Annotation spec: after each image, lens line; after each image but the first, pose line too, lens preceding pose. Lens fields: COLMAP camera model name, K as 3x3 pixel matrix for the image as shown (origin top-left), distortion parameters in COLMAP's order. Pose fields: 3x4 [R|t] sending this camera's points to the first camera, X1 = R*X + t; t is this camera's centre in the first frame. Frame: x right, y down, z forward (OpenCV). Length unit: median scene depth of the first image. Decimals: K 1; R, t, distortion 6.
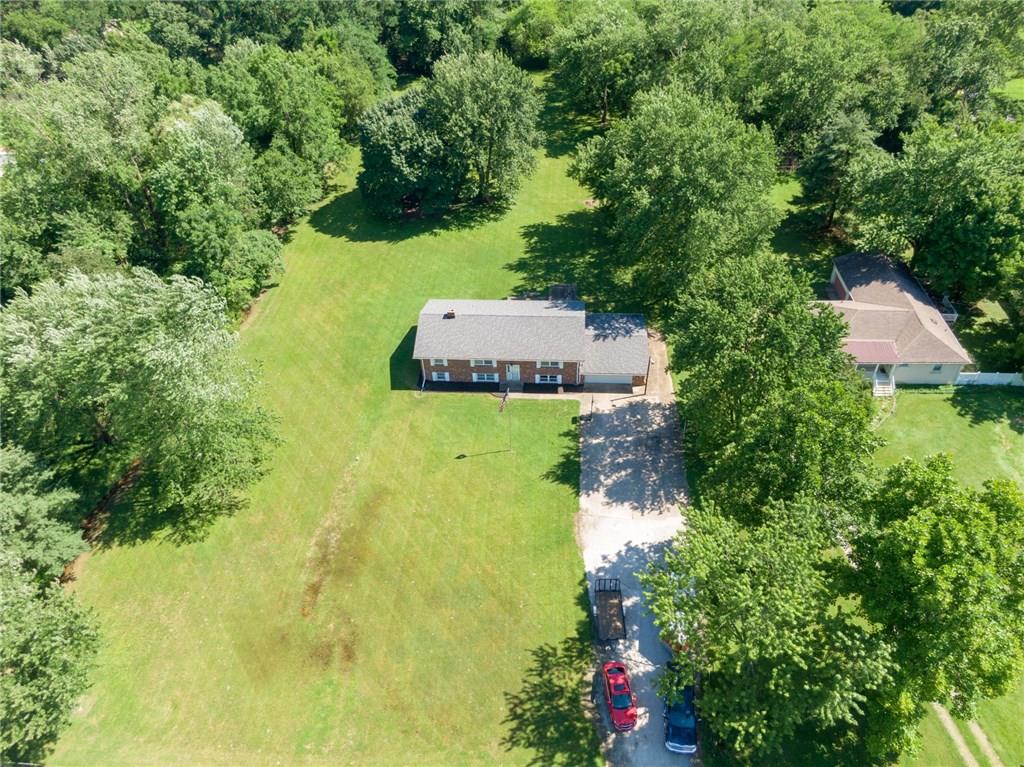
lens RADIAL K [[725.3, 0, 516.7], [0, 725.3, 378.0], [0, 0, 1]] dist [0.029386, -0.066431]
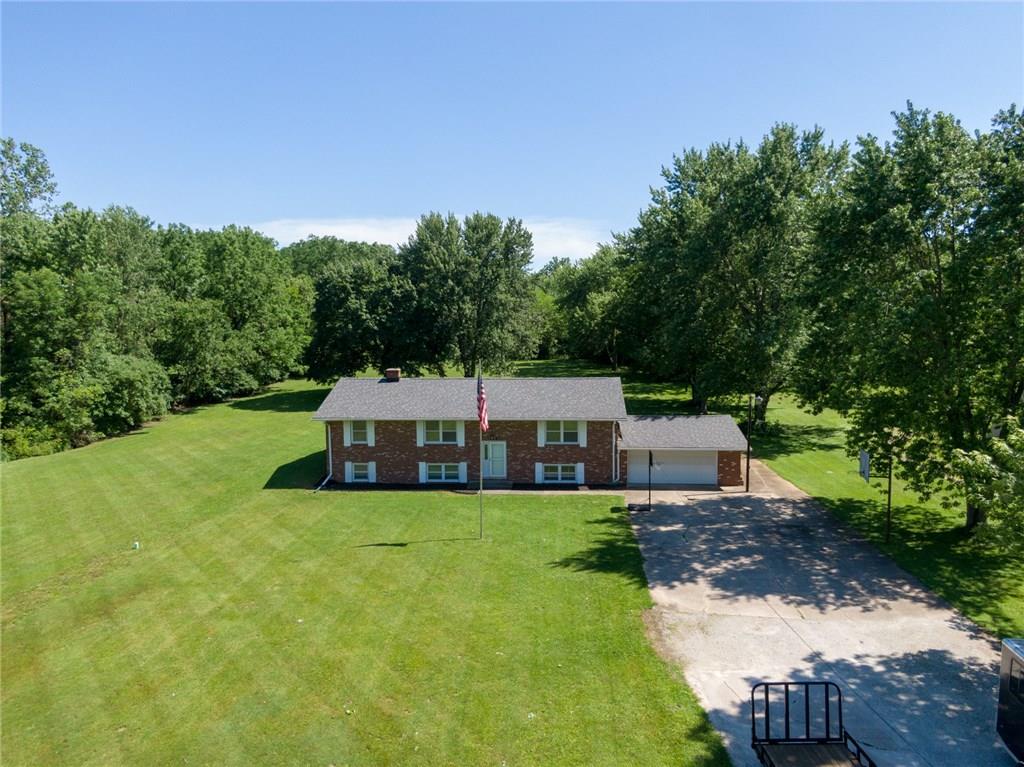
lens RADIAL K [[730.3, 0, 512.5], [0, 730.3, 361.2], [0, 0, 1]] dist [0.022592, -0.039251]
pose [[0.999783, 0.018782, -0.009043, 0.013320], [-0.020483, 0.804485, -0.593620, 0.278257], [-0.003874, 0.593676, 0.804695, 0.562384]]
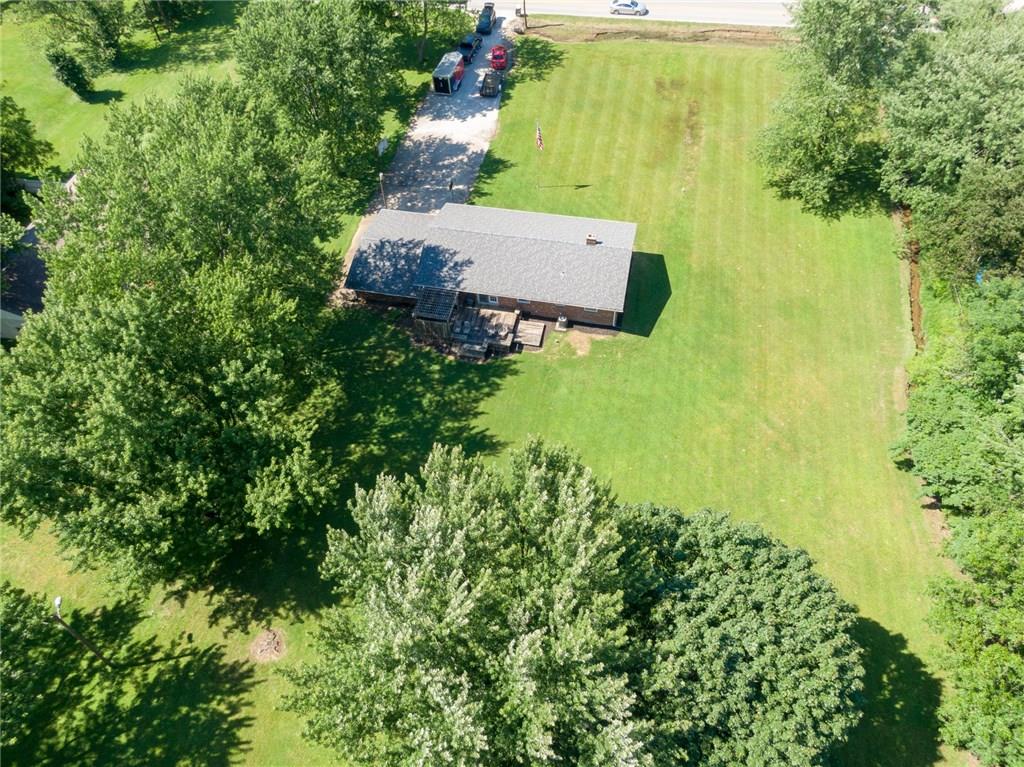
lens RADIAL K [[725.3, 0, 516.7], [0, 725.3, 378.0], [0, 0, 1]] dist [0.029386, -0.066431]
pose [[-0.989160, -0.075194, 0.126132, -0.130310], [0.128807, -0.031825, 0.991159, -0.968732], [-0.070515, 0.996661, 0.041166, 1.227308]]
